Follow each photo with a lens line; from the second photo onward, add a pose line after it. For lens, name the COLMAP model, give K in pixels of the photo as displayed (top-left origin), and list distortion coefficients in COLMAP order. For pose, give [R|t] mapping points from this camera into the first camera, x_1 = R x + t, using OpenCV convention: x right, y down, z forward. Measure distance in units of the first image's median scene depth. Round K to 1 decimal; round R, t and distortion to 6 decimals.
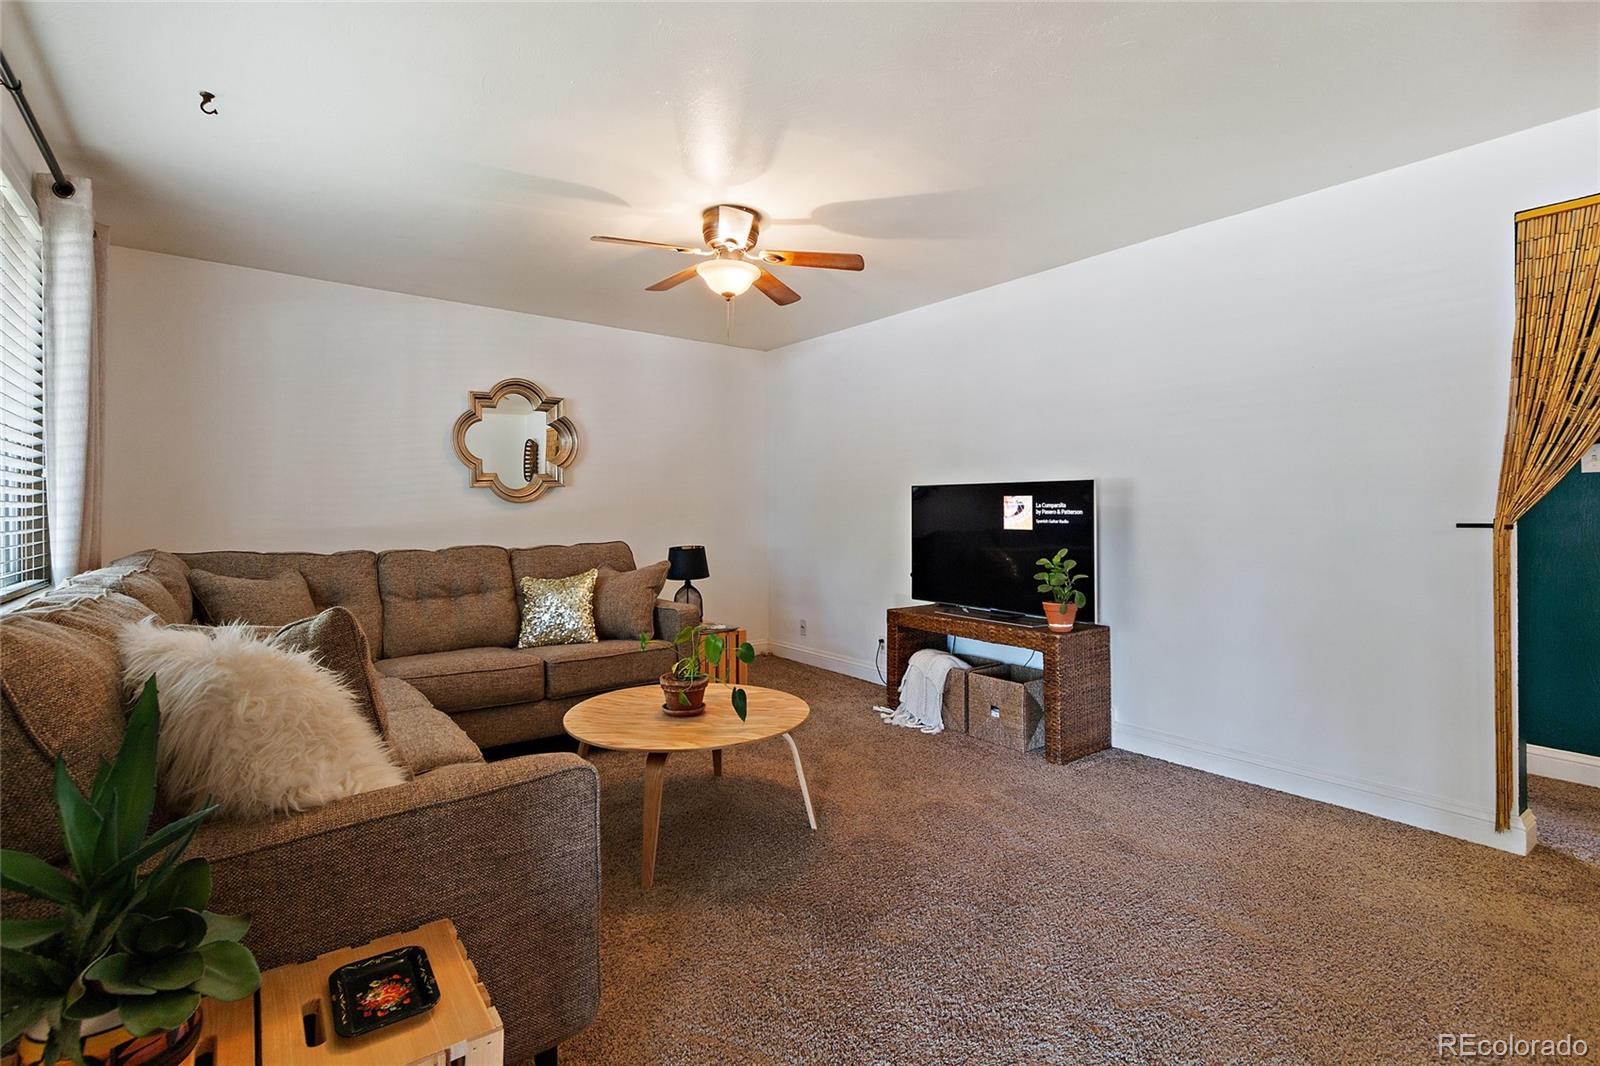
lens RADIAL K [[726.0, 0, 797.9], [0, 726.0, 508.9], [0, 0, 1]] dist [-0.000490, -0.000190]
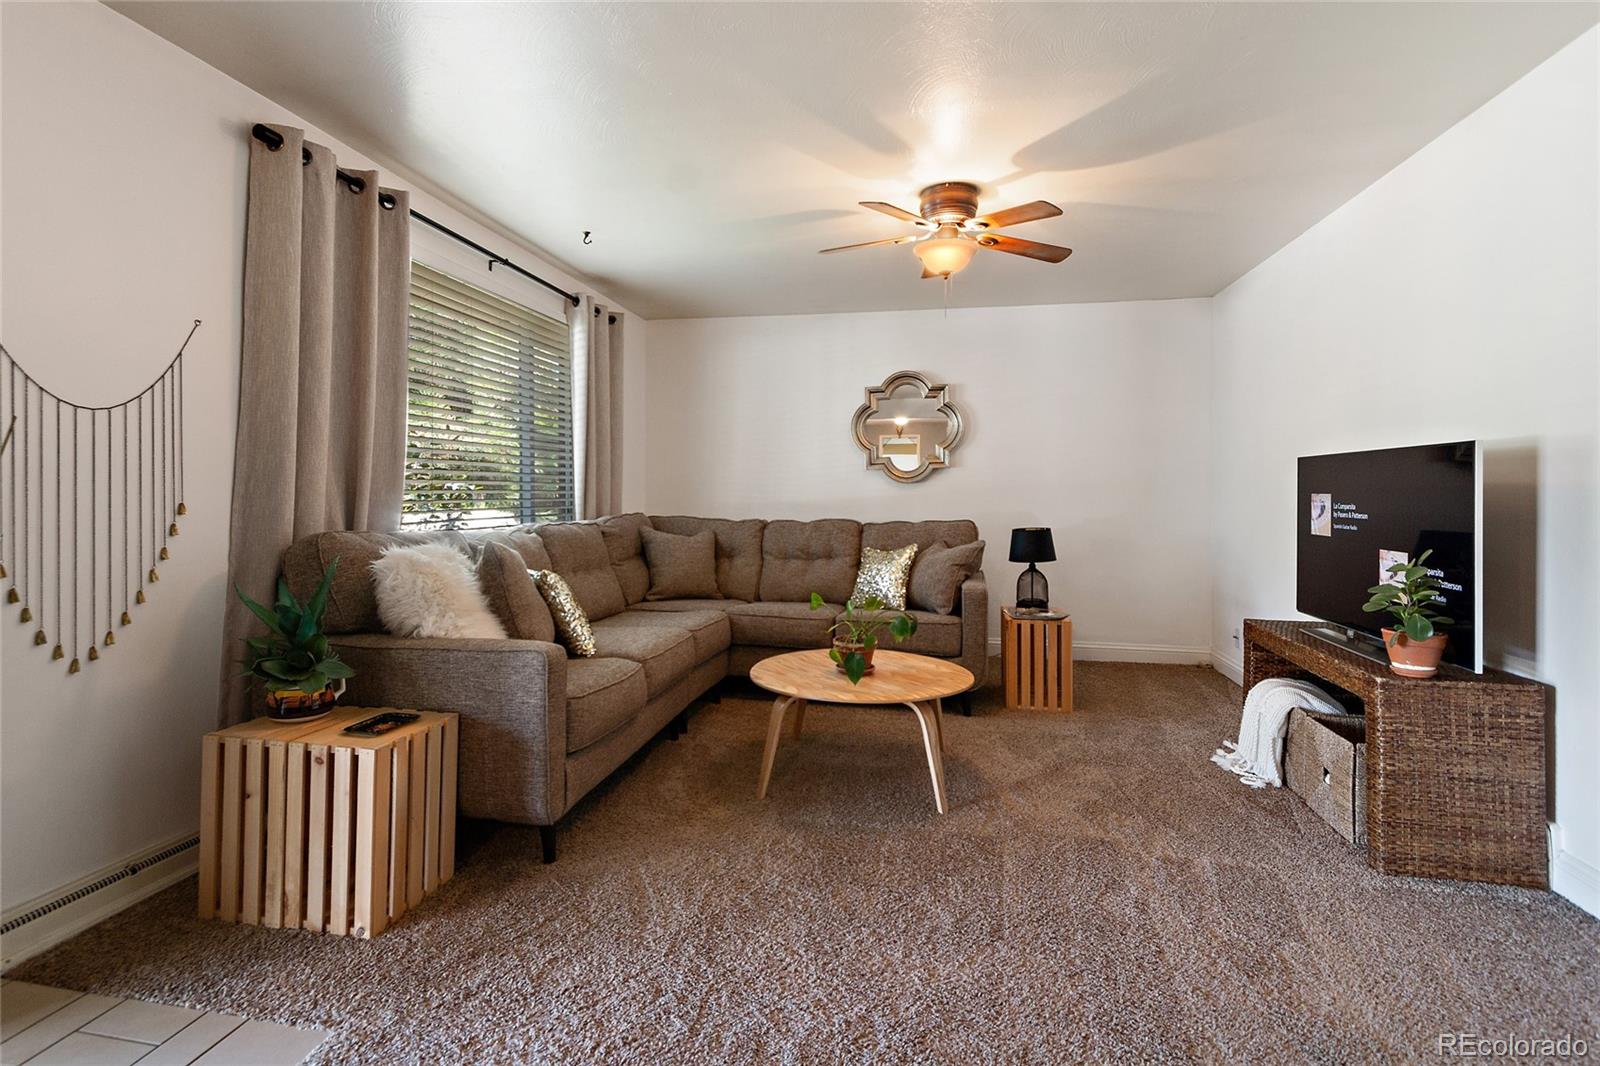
lens RADIAL K [[764.9, 0, 800.1], [0, 764.9, 501.9], [0, 0, 1]] dist [0.000426, -0.000247]
pose [[0.664229, 0.013979, -0.747398, 0.479391], [-0.004451, 0.999881, 0.014745, 0.004608], [0.747515, -0.006468, 0.664213, 0.126280]]
